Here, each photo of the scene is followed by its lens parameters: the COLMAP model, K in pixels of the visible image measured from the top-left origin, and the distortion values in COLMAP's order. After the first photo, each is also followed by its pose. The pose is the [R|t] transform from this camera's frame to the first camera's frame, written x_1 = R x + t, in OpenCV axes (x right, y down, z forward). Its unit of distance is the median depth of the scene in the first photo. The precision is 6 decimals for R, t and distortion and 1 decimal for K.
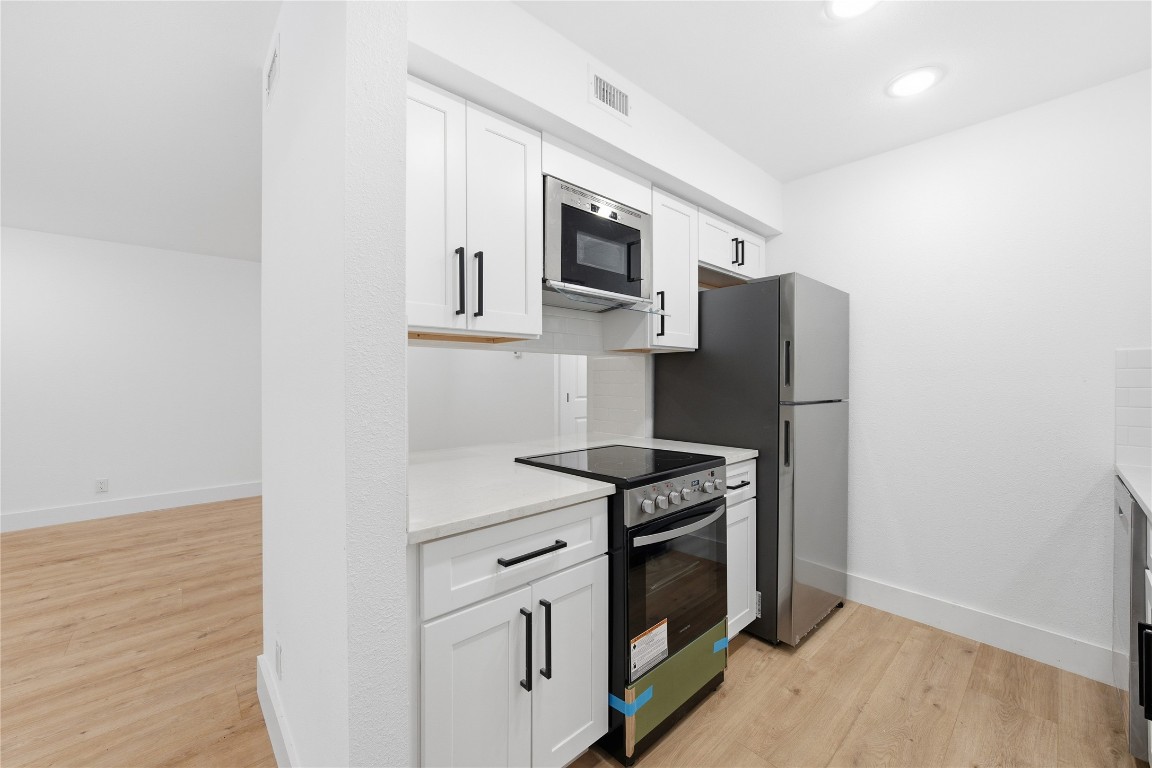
lens RADIAL K [[447.0, 0, 582.2], [0, 447.0, 381.4], [0, 0, 1]] dist [-0.001469, 0.000191]
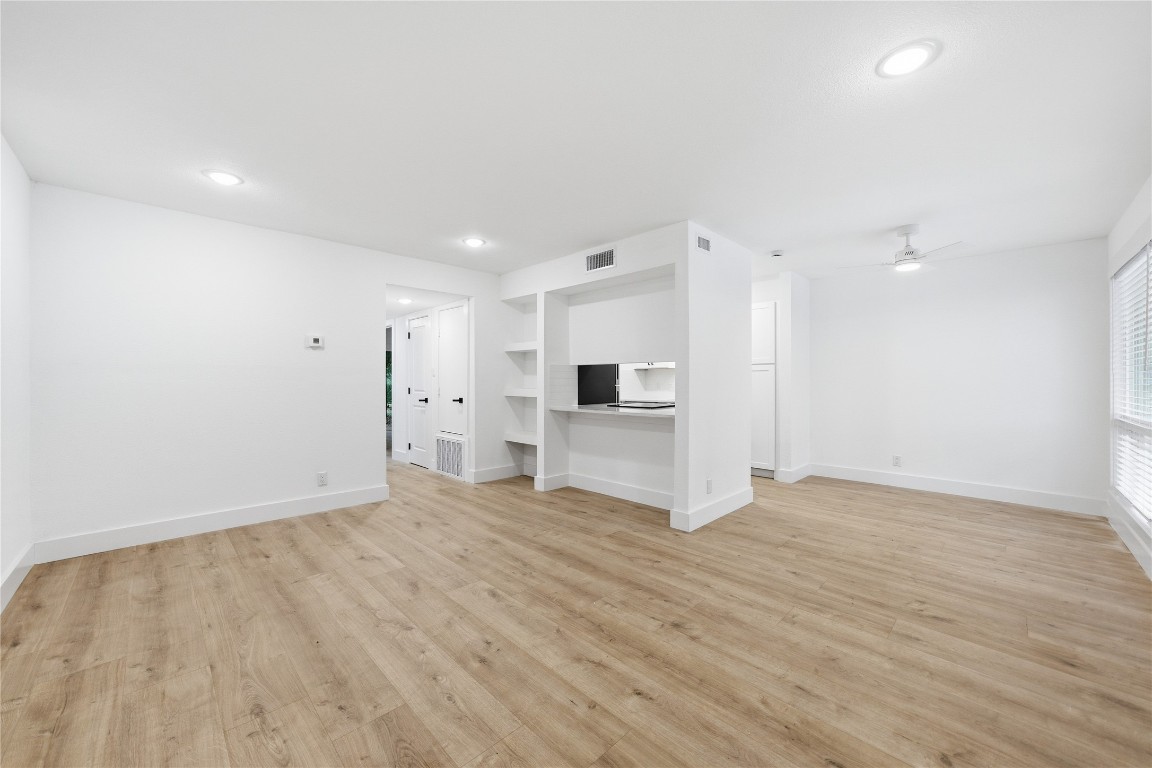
lens RADIAL K [[414.1, 0, 578.2], [0, 414.1, 382.8], [0, 0, 1]] dist [-0.027392, 0.004497]
pose [[-0.031886, -0.001128, 0.999491, -2.207282], [0.009075, 0.999958, 0.001418, 0.023384], [-0.999450, 0.009116, -0.031874, 1.344106]]
